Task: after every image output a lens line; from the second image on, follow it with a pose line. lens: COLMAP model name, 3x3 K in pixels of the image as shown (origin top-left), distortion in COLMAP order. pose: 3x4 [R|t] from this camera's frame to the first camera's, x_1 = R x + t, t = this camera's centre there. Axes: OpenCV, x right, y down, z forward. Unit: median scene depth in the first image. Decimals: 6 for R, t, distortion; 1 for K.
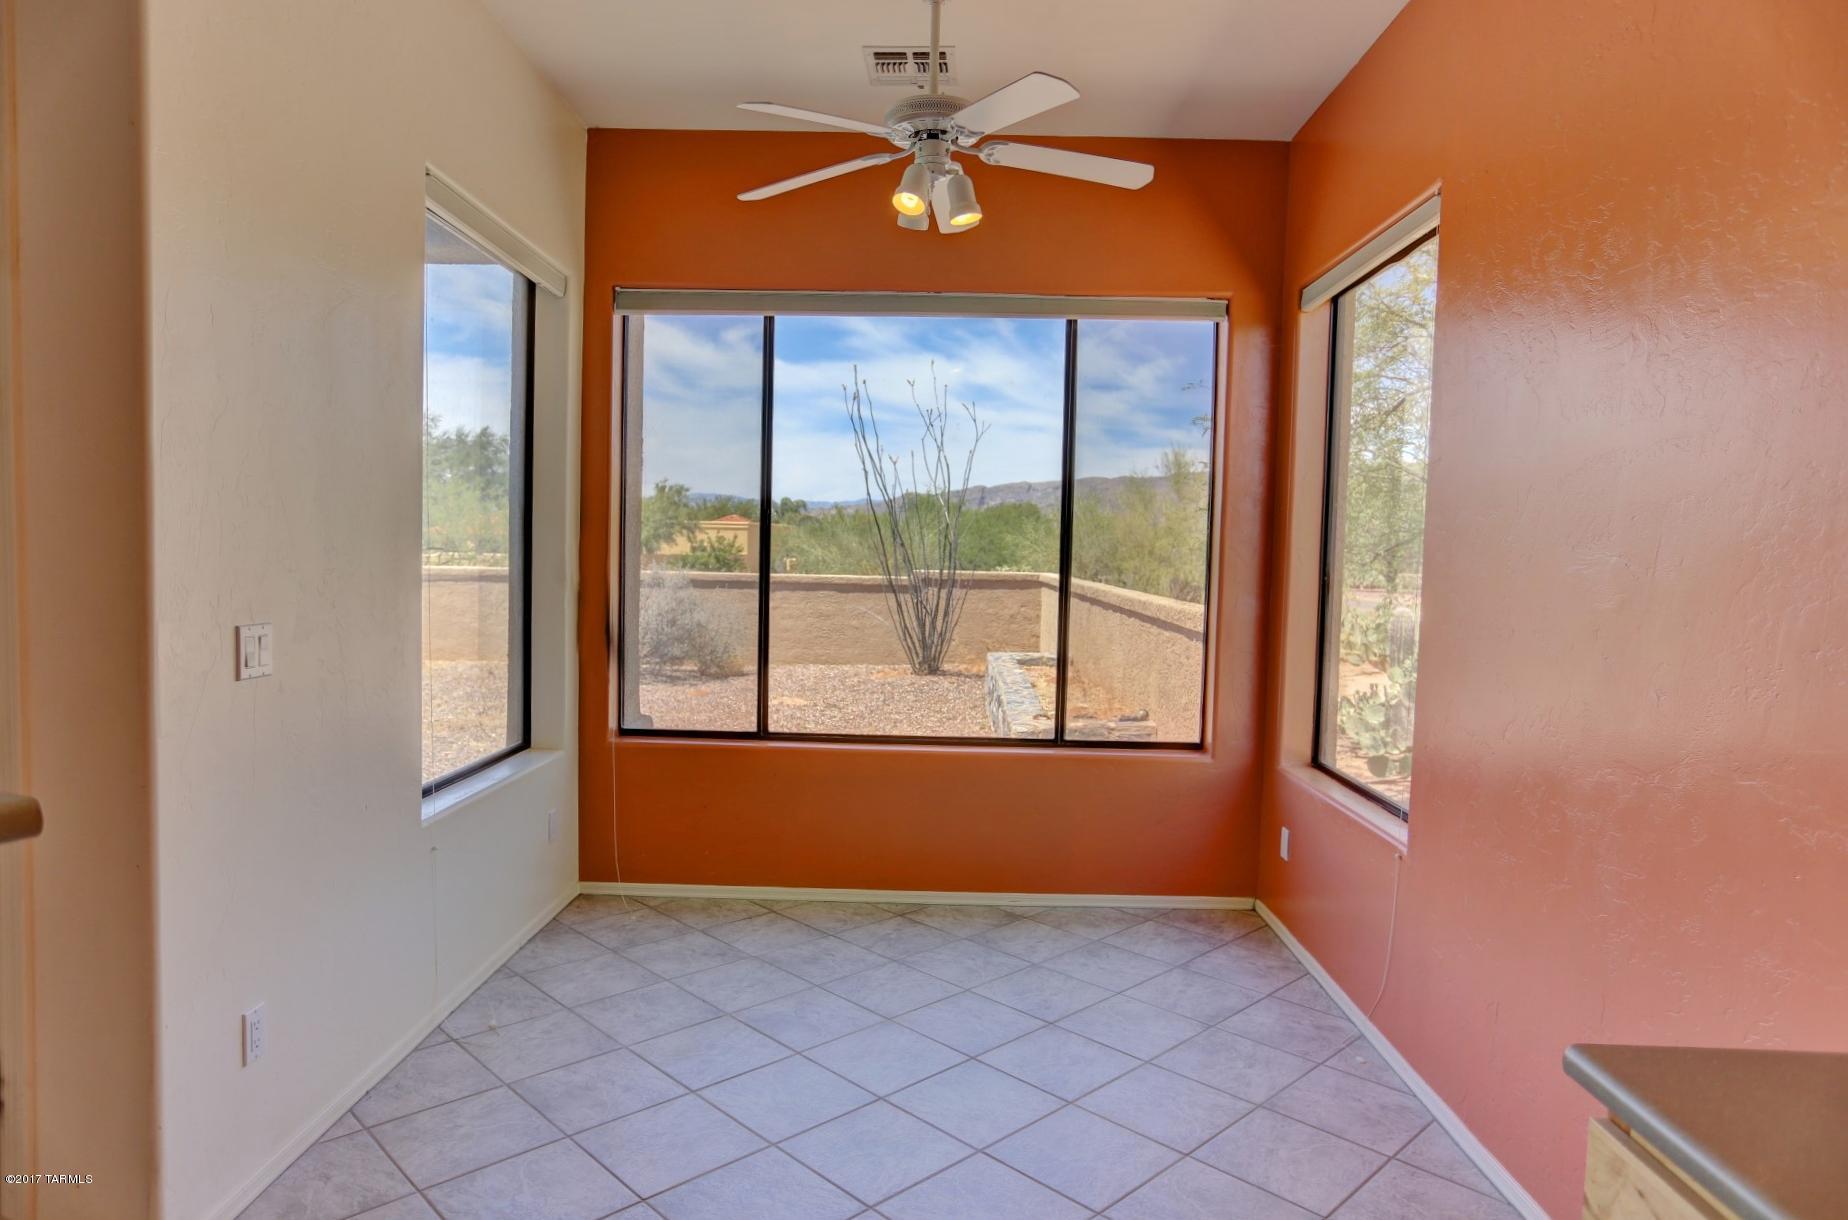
lens RADIAL K [[1119.8, 0, 918.8], [0, 1119.8, 614.1], [0, 0, 1]] dist [-0.052570, 0.000213]
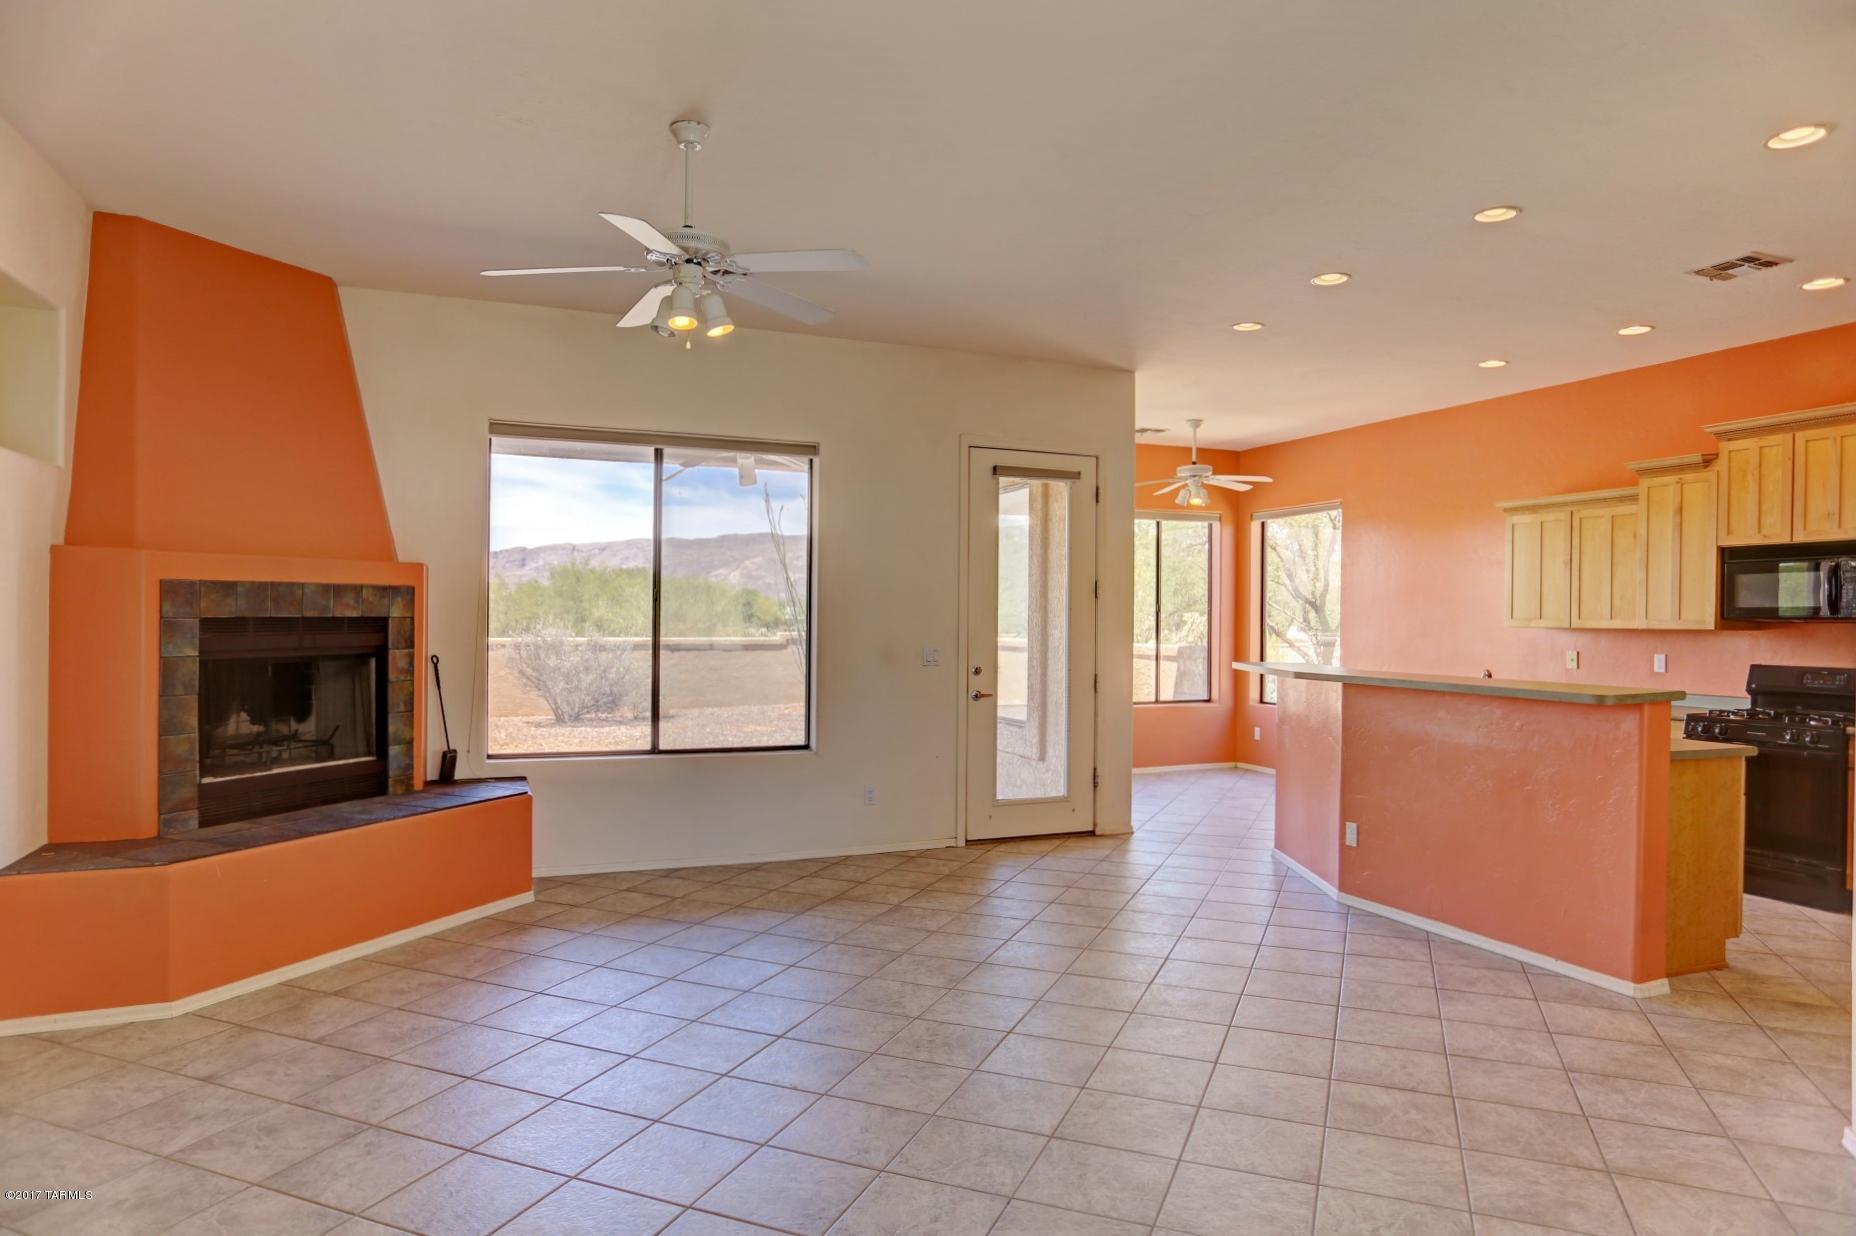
lens RADIAL K [[1112.0, 0, 933.3], [0, 1112.0, 625.6], [0, 0, 1]] dist [-0.069763, 0.056273]
pose [[0.915198, -0.021298, 0.402442, -1.202690], [0.038772, 0.998624, -0.035323, 0.019765], [-0.401136, 0.047931, 0.914764, -0.873579]]
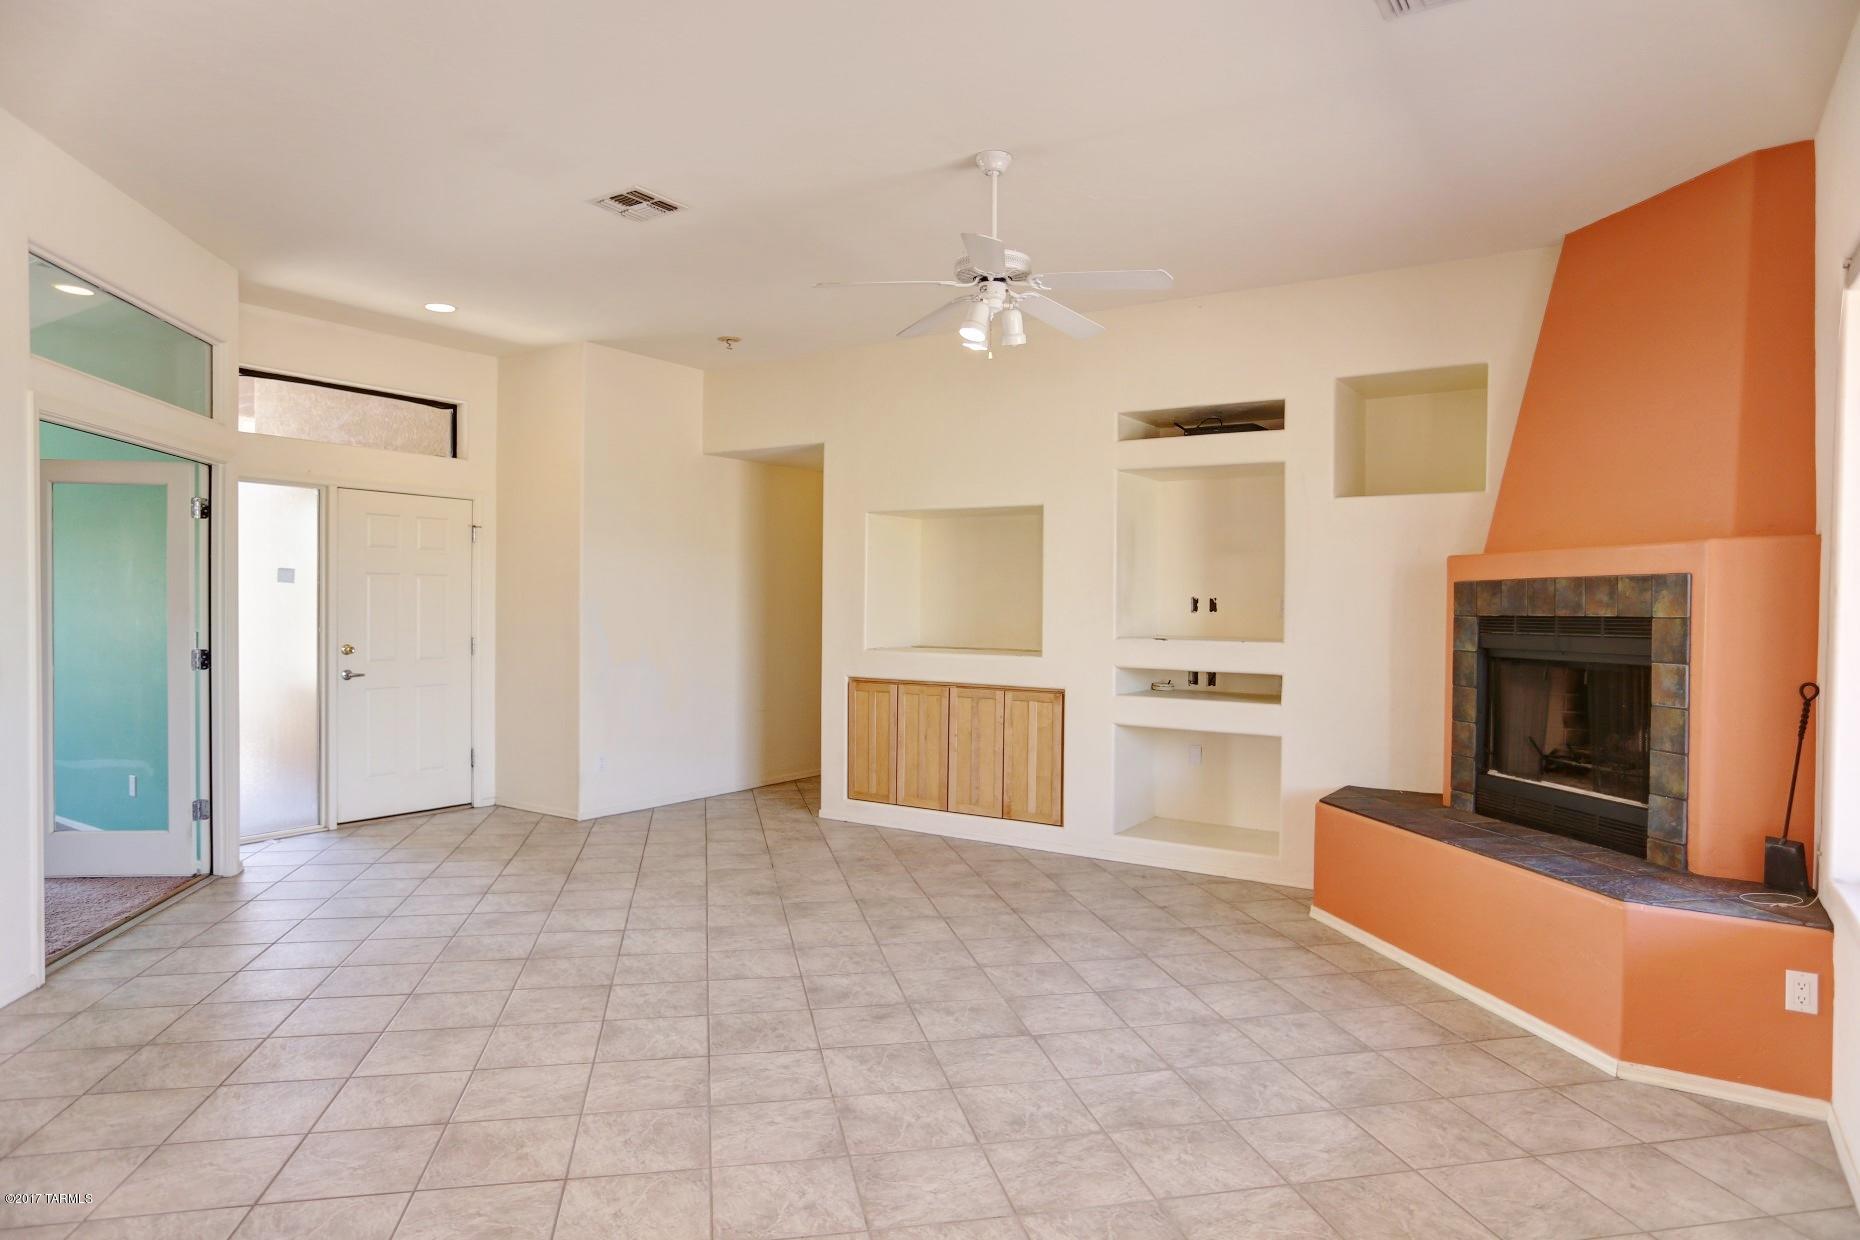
lens RADIAL K [[1114.4, 0, 935.3], [0, 1114.4, 627.6], [0, 0, 1]] dist [-0.069763, 0.056273]
pose [[-0.534422, -0.013894, -0.845103, -0.285685], [-0.075370, 0.996665, 0.031276, -0.027856], [0.841850, 0.080410, -0.533687, 0.357087]]
